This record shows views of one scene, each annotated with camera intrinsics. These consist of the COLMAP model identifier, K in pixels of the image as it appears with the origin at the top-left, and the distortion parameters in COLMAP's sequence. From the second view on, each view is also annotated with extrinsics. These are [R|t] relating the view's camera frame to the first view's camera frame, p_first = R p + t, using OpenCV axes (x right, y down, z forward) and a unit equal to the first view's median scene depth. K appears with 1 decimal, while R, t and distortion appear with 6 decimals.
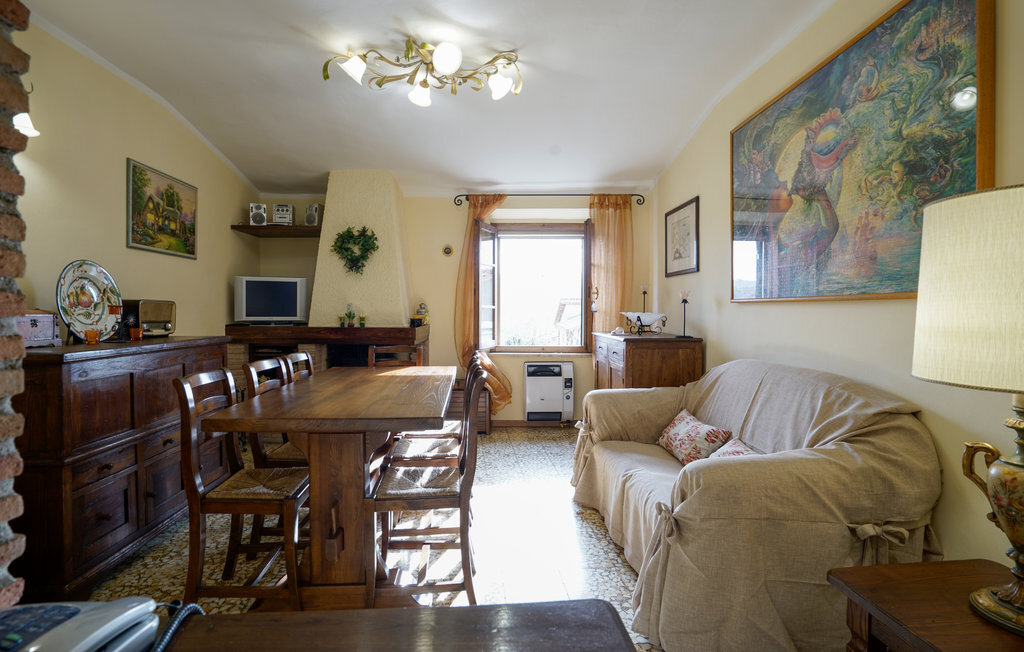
lens RADIAL K [[471.7, 0, 506.8], [0, 471.7, 311.4], [0, 0, 1]] dist [-0.060408, 0.029120]
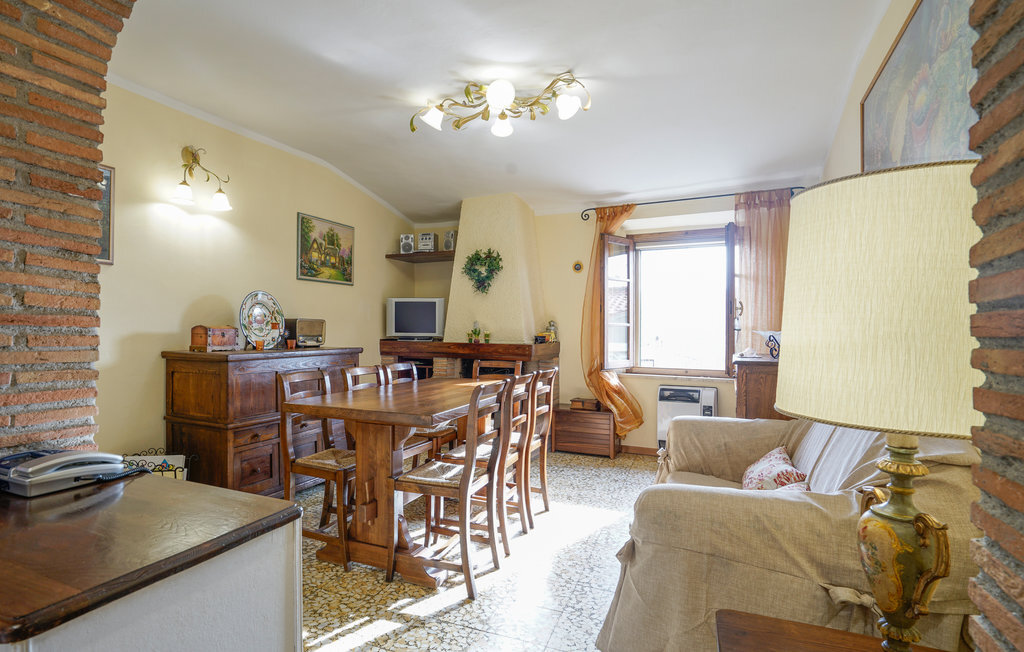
lens RADIAL K [[520.6, 0, 491.2], [0, 520.6, 323.5], [0, 0, 1]] dist [-0.034759, 0.000586]
pose [[0.885565, 0.000236, -0.464515, 0.307556], [-0.005218, 0.999942, -0.009440, -0.000039], [0.464486, 0.010784, 0.885515, -0.055885]]
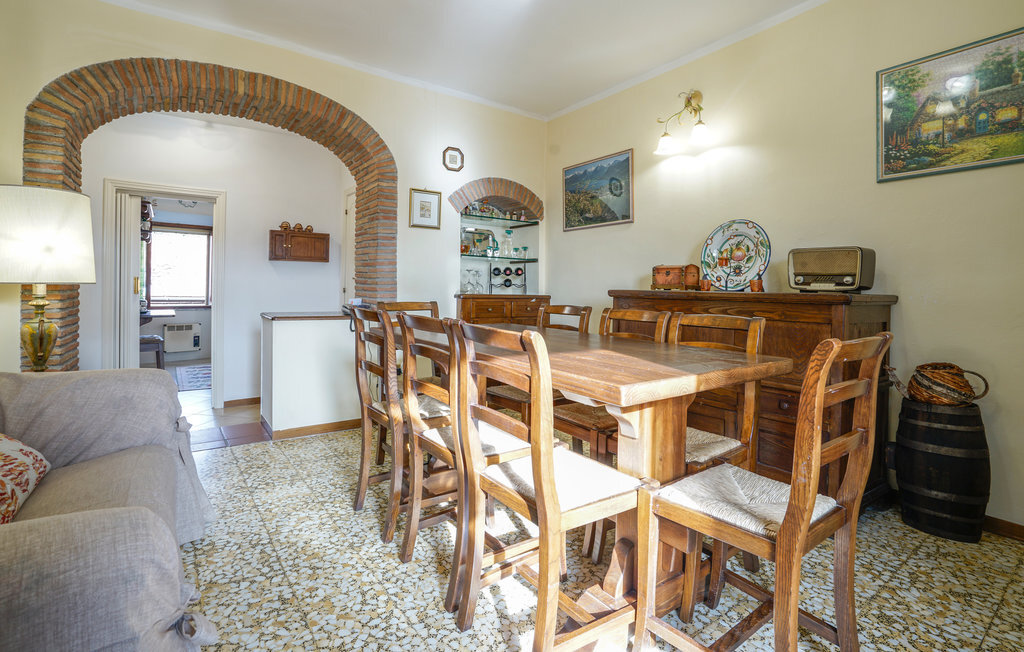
lens RADIAL K [[471.7, 0, 506.8], [0, 471.7, 311.4], [0, 0, 1]] dist [-0.060408, 0.029120]
pose [[-0.858483, 0.017019, -0.512559, 0.128915], [-0.011442, 0.998565, 0.052321, 0.043139], [0.512714, 0.050782, -0.857056, 1.140329]]
